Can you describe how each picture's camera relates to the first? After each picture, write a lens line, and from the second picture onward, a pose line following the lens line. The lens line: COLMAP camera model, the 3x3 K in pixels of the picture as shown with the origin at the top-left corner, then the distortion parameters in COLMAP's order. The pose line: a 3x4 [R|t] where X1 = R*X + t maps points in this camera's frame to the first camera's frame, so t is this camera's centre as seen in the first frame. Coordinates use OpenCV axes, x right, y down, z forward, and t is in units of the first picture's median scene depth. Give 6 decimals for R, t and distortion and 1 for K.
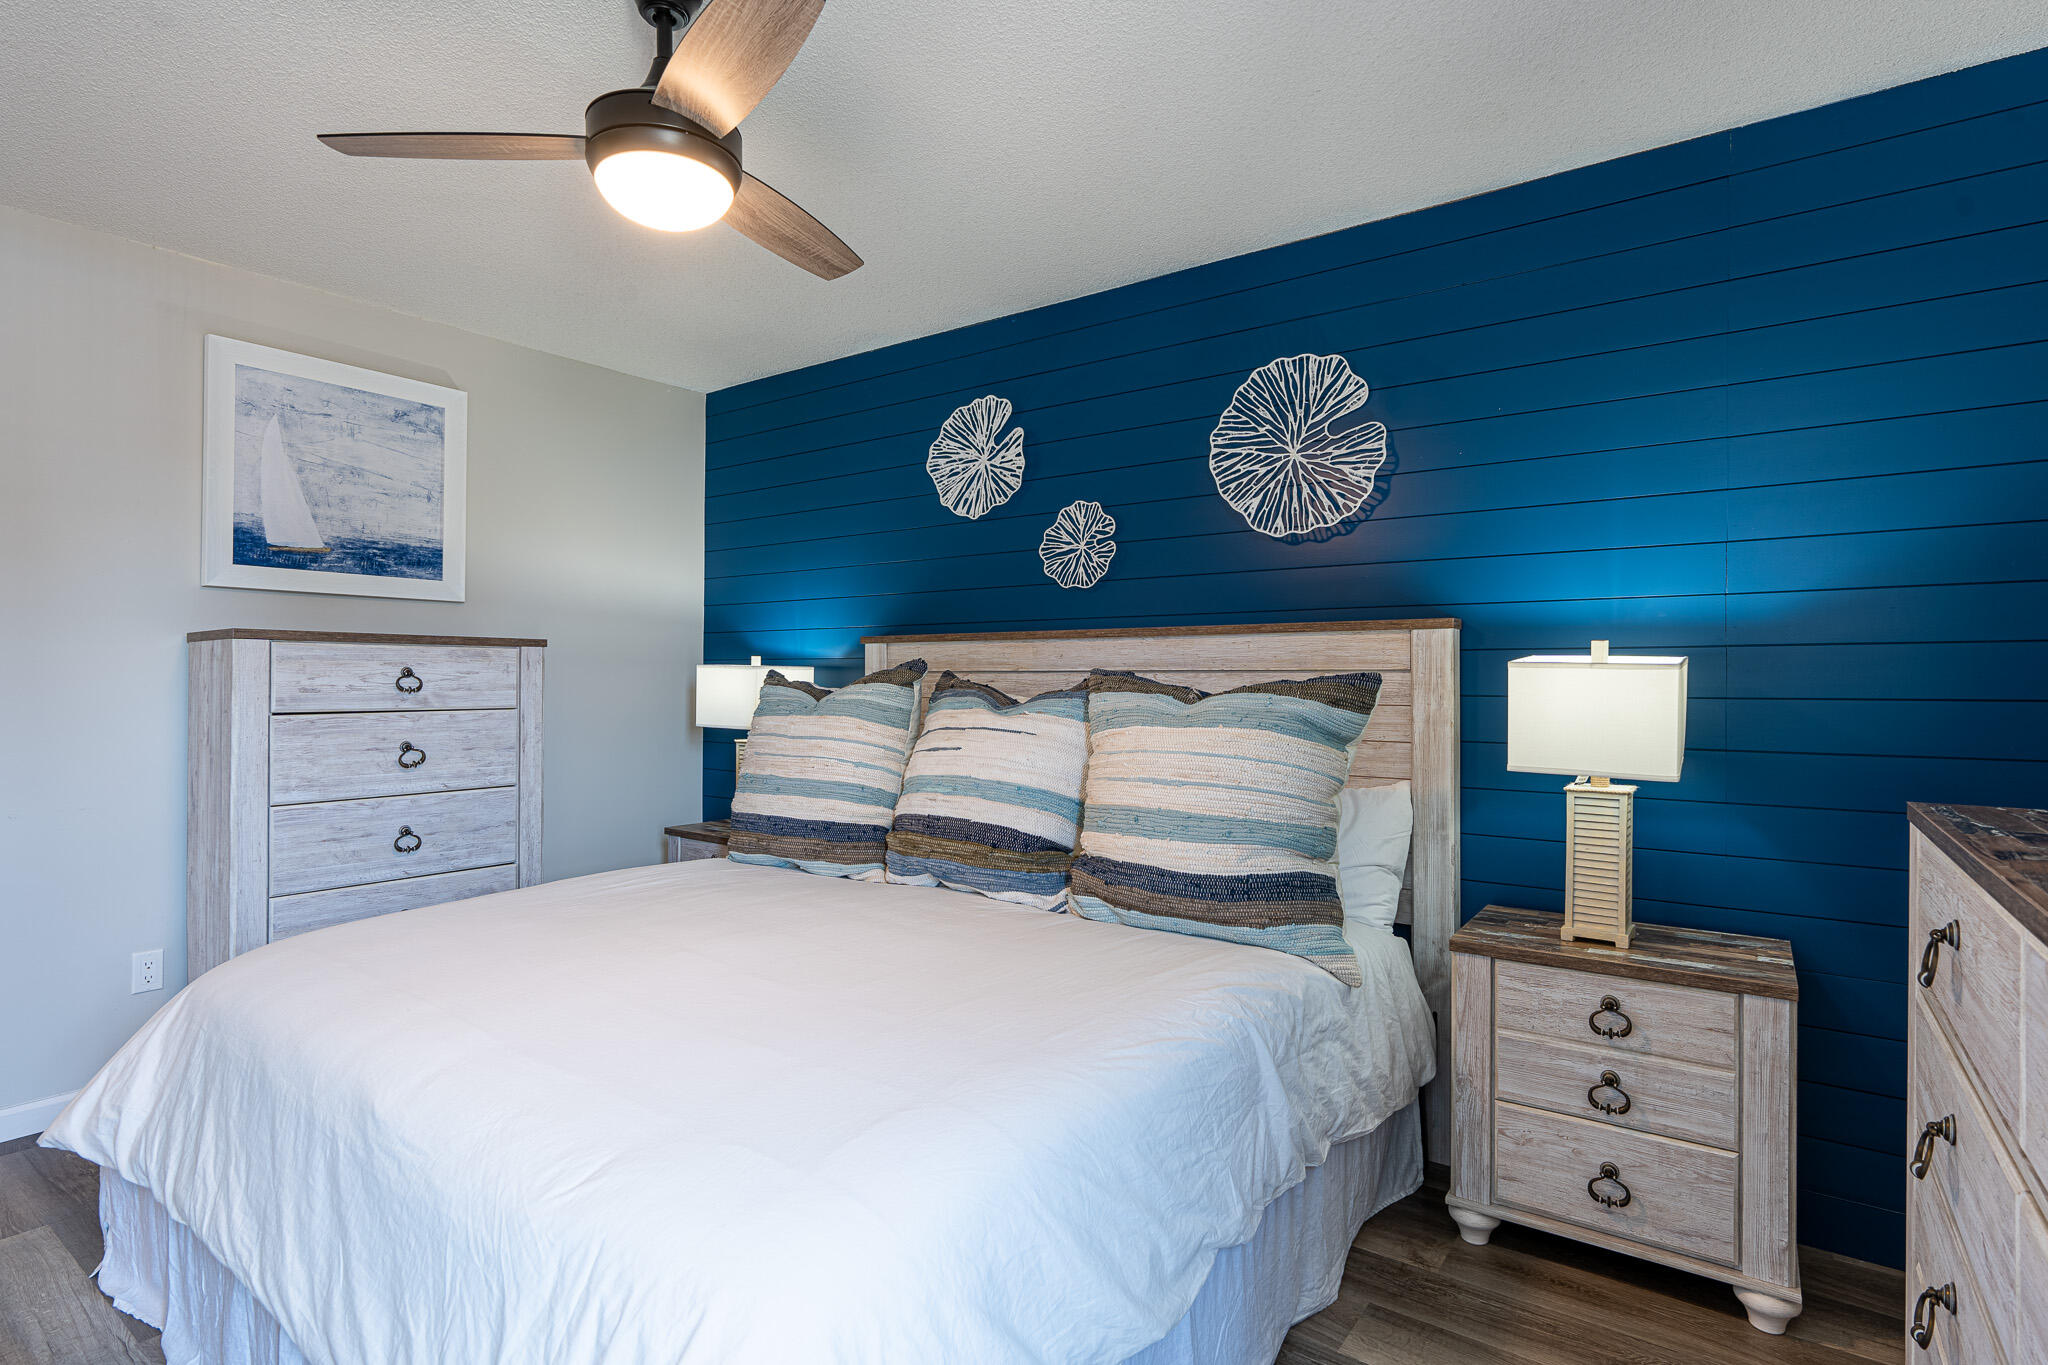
lens RADIAL K [[998.4, 0, 1040.7], [0, 998.4, 682.6], [0, 0, 1]] dist [-0.003050, 0.003202]
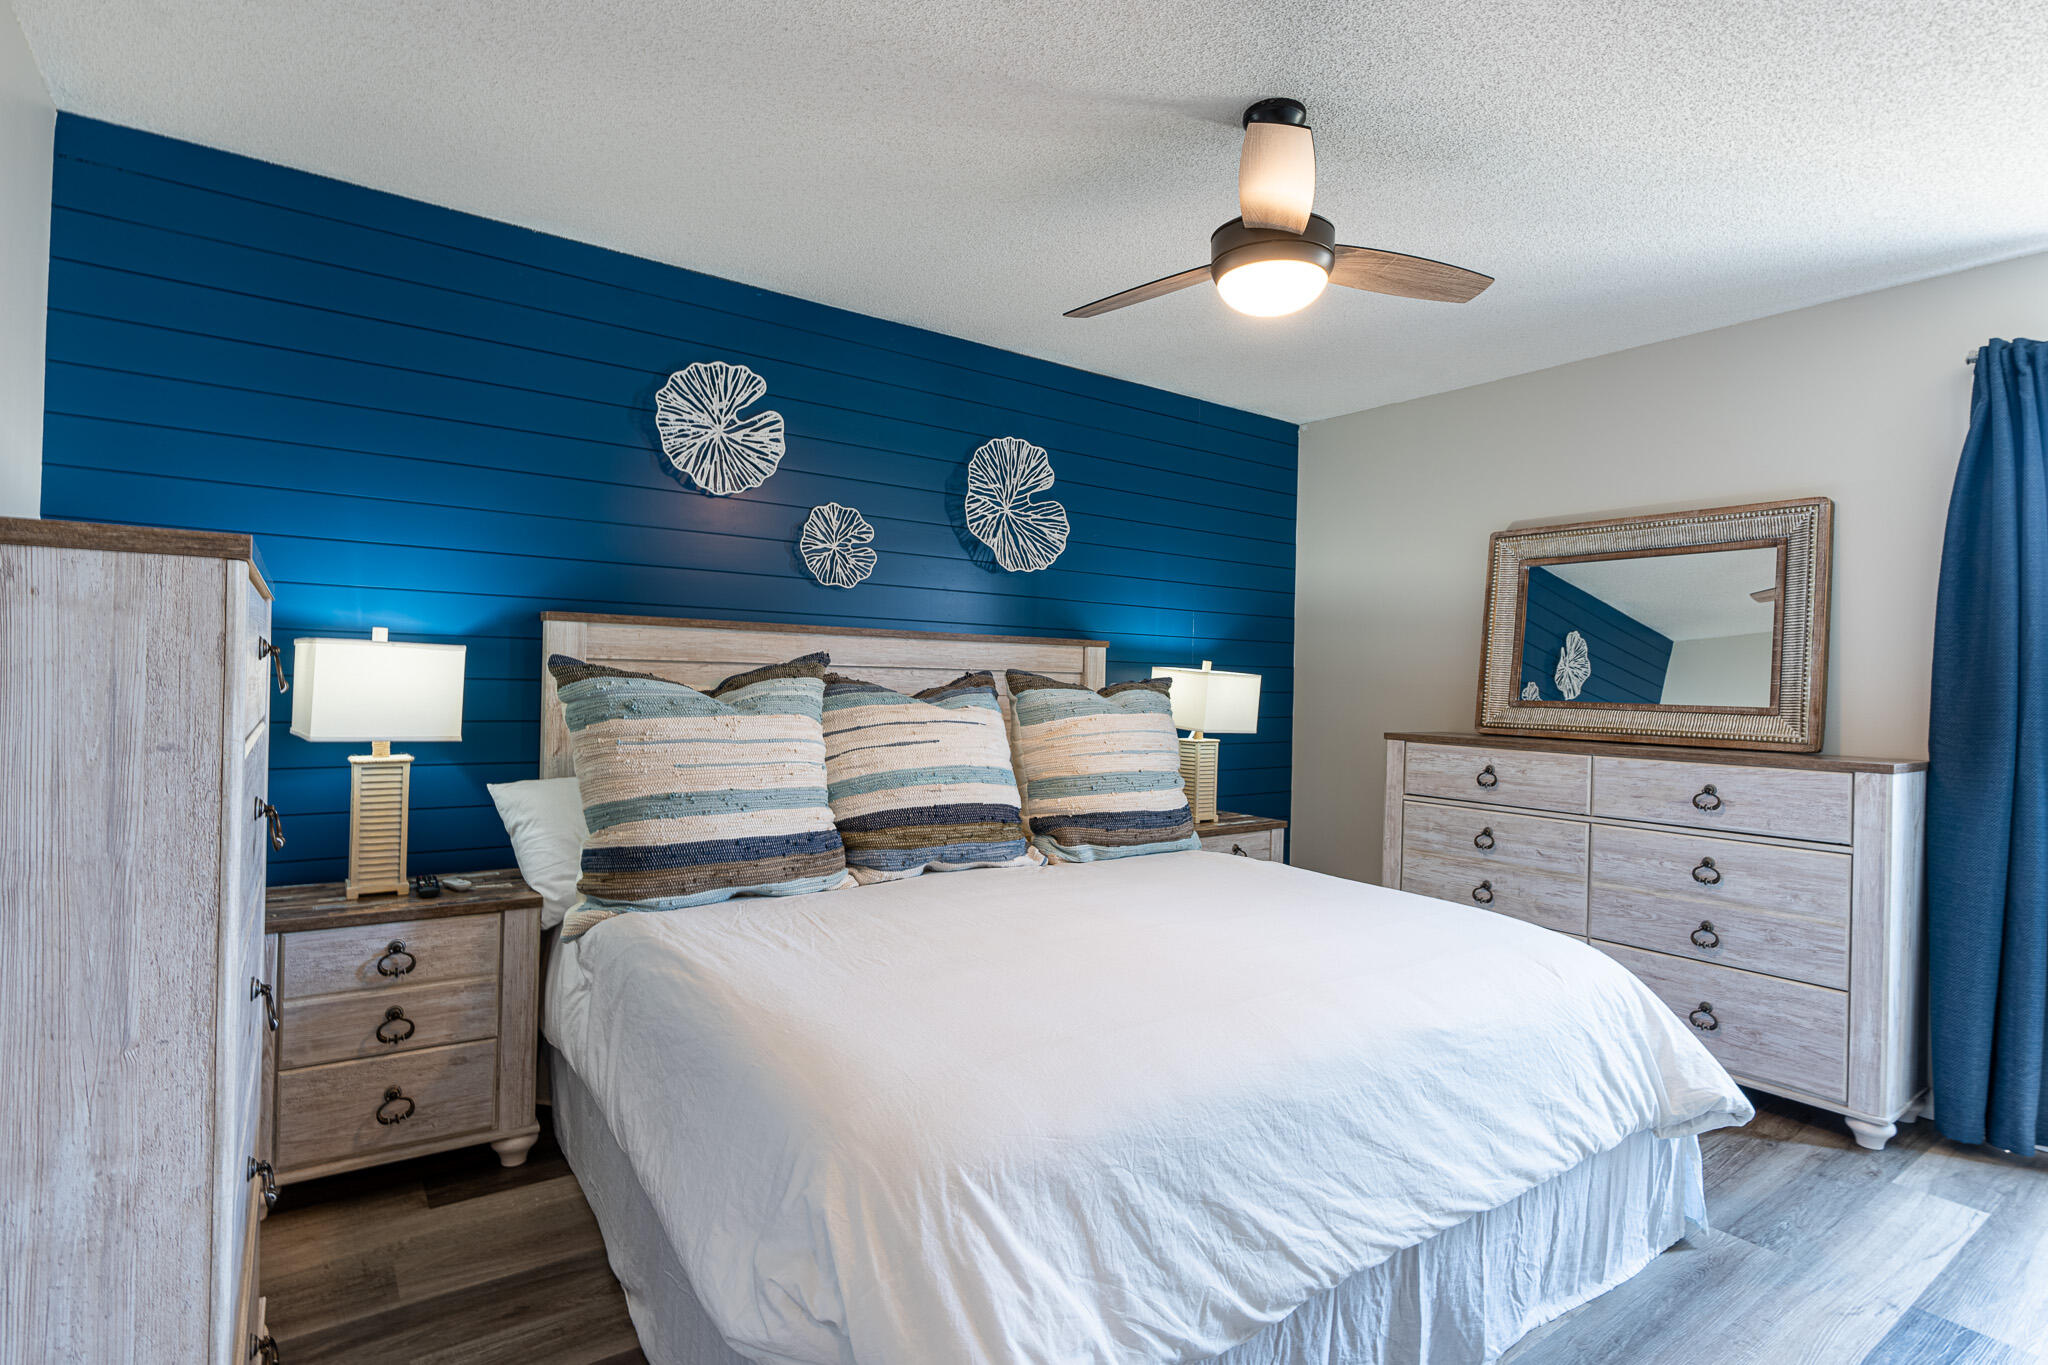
lens RADIAL K [[998.4, 0, 1014.2], [0, 998.4, 680.9], [0, 0, 1]] dist [-0.003050, 0.003202]
pose [[0.338463, 0.000419, 0.940980, -0.992559], [-0.021954, 0.999731, 0.007452, -0.008325], [-0.940724, -0.023180, 0.338381, 0.521614]]
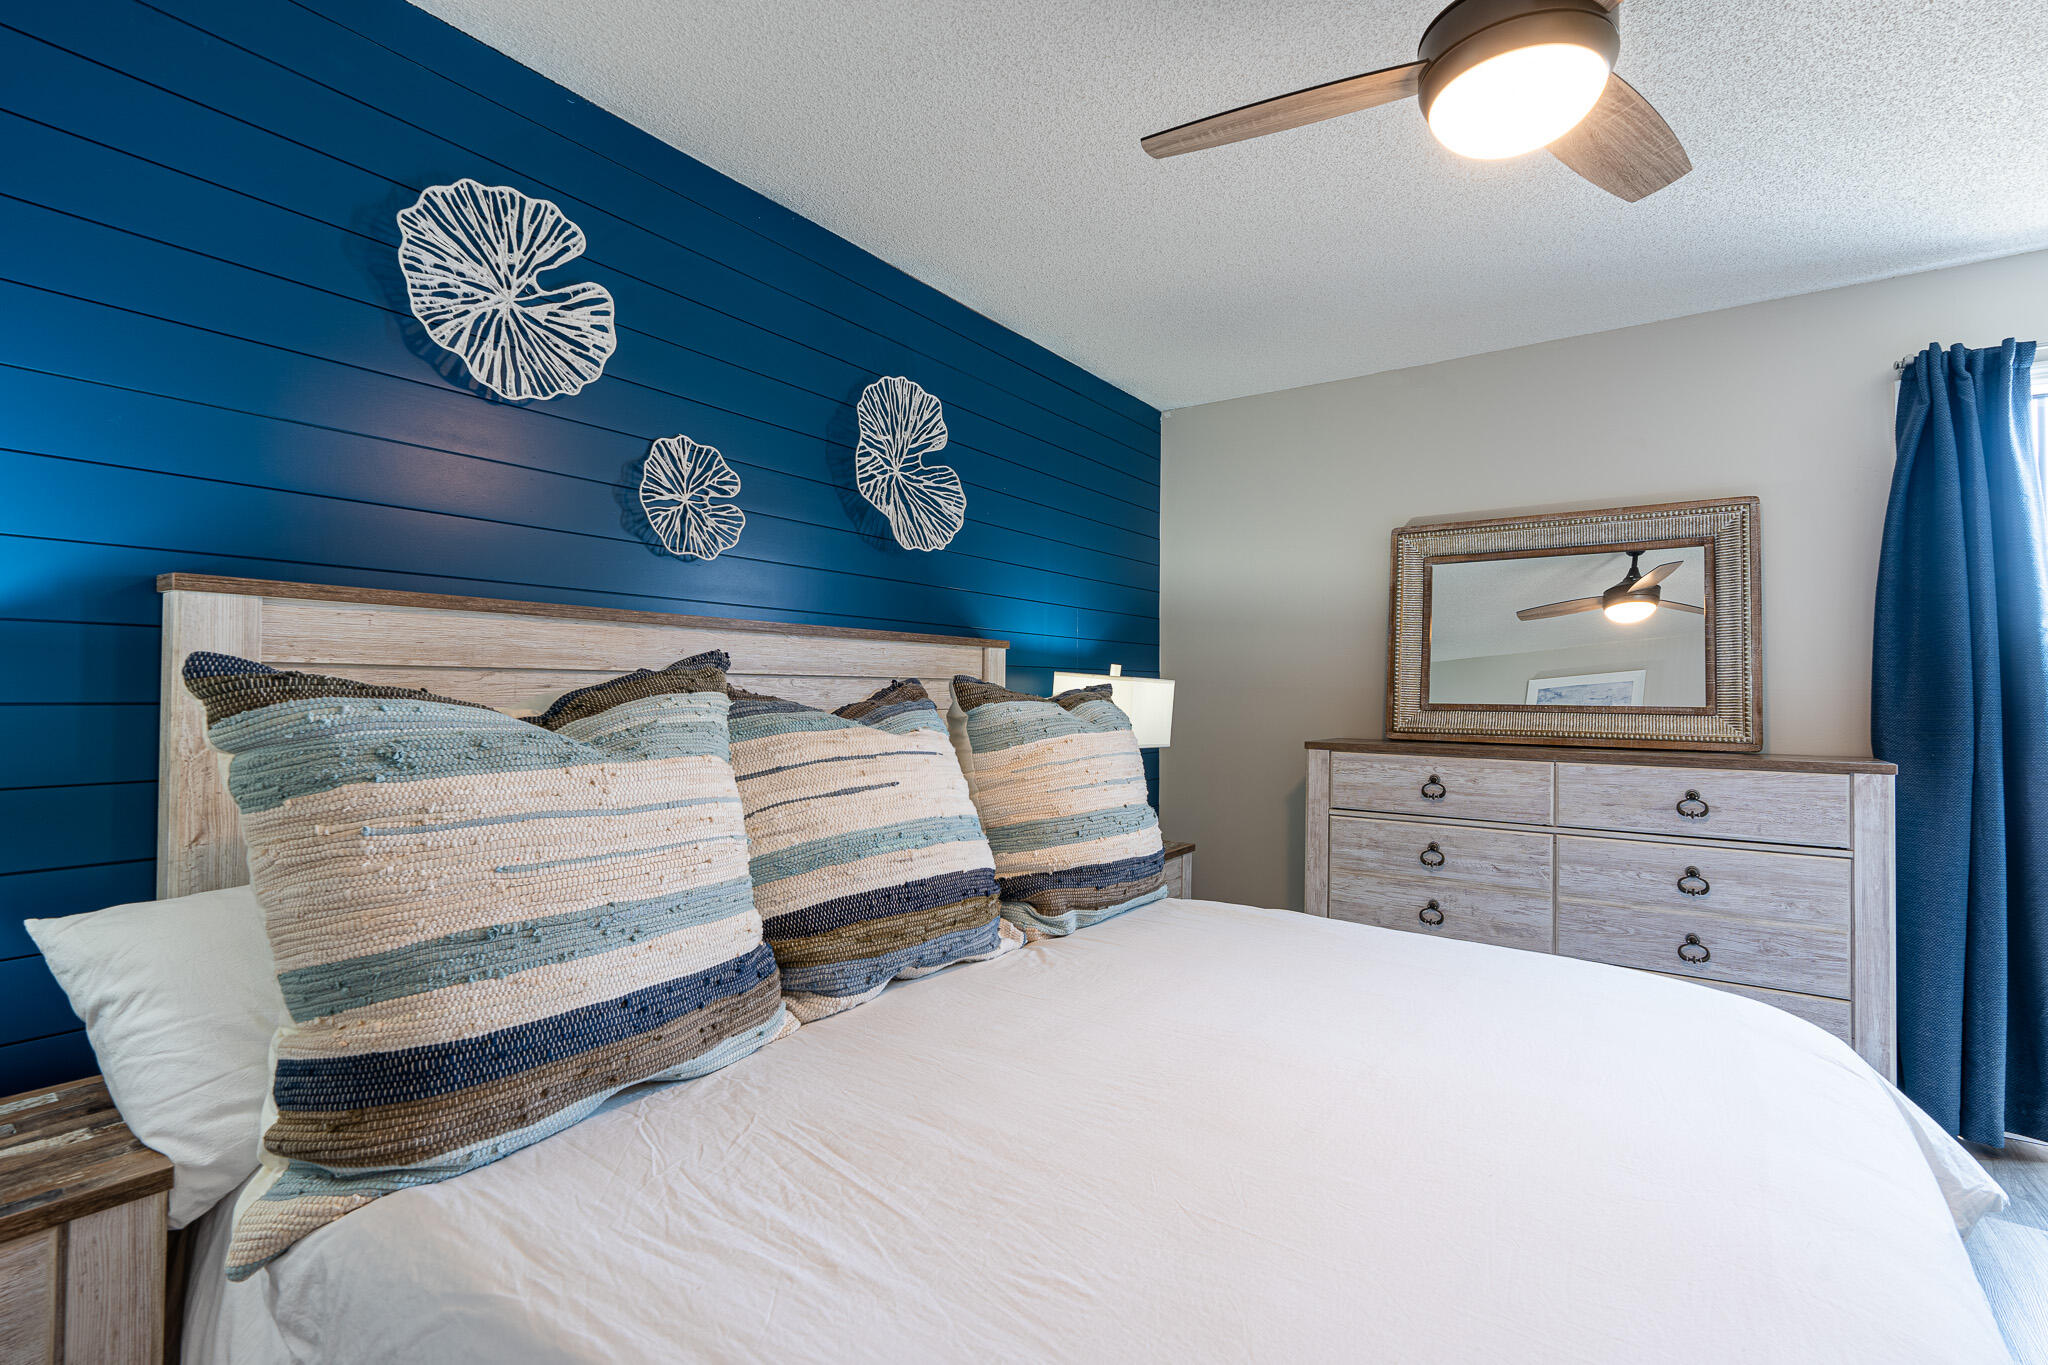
lens RADIAL K [[913.0, 0, 1017.0], [0, 913.0, 677.6], [0, 0, 1]] dist [-0.005458, 0.002448]
pose [[0.018510, 0.007523, 0.999800, -0.688360], [-0.010292, 0.999920, -0.007333, -0.006226], [-0.999776, -0.010154, 0.018586, 0.840148]]
